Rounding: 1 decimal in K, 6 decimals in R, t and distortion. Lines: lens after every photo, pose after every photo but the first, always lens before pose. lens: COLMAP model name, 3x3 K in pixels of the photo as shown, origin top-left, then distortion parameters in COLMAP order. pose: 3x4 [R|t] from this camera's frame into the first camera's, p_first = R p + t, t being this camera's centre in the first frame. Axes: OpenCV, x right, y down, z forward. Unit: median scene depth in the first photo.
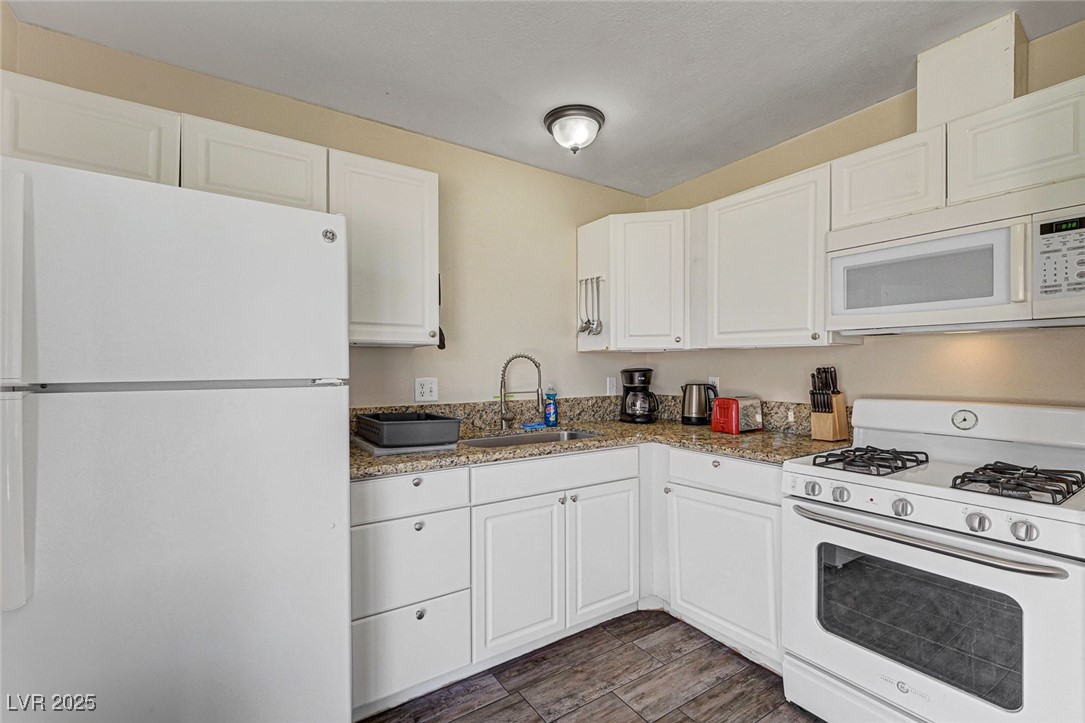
lens RADIAL K [[475.8, 0, 539.7], [0, 475.8, 372.8], [0, 0, 1]] dist [0.000644, -0.000094]
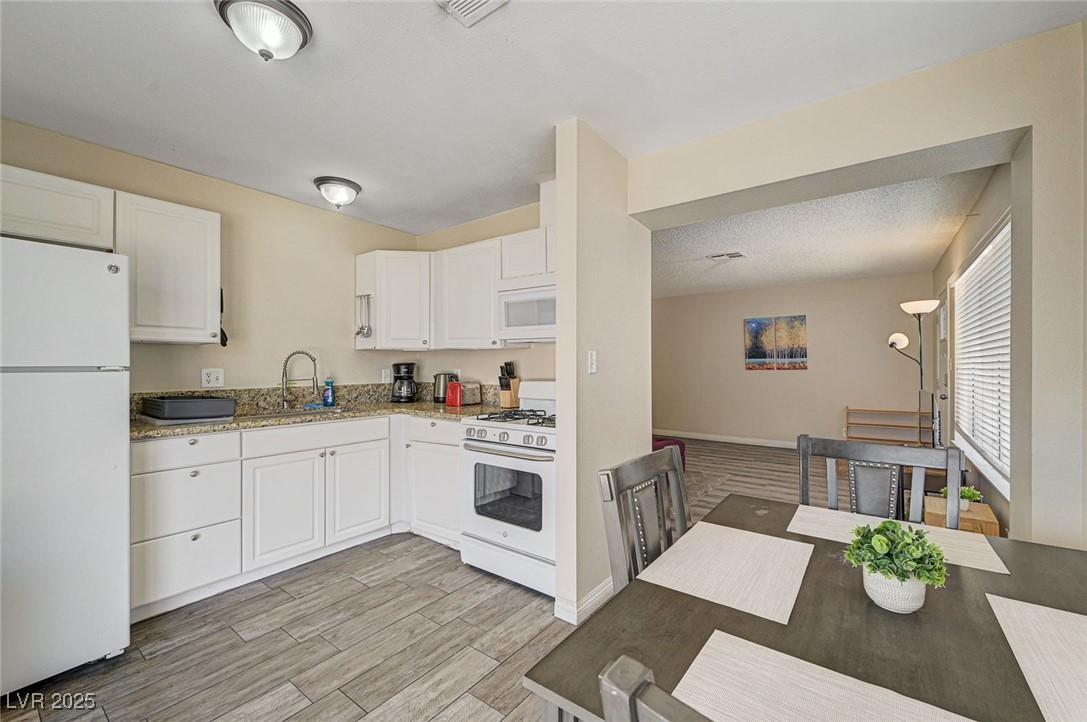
lens RADIAL K [[447.5, 0, 547.1], [0, 447.5, 364.7], [0, 0, 1]] dist [-0.001509, -0.000271]
pose [[0.941693, 0.003553, 0.336454, 0.206340], [-0.000067, 0.999946, -0.010370, 0.012570], [-0.336473, 0.009743, 0.941643, -0.432904]]
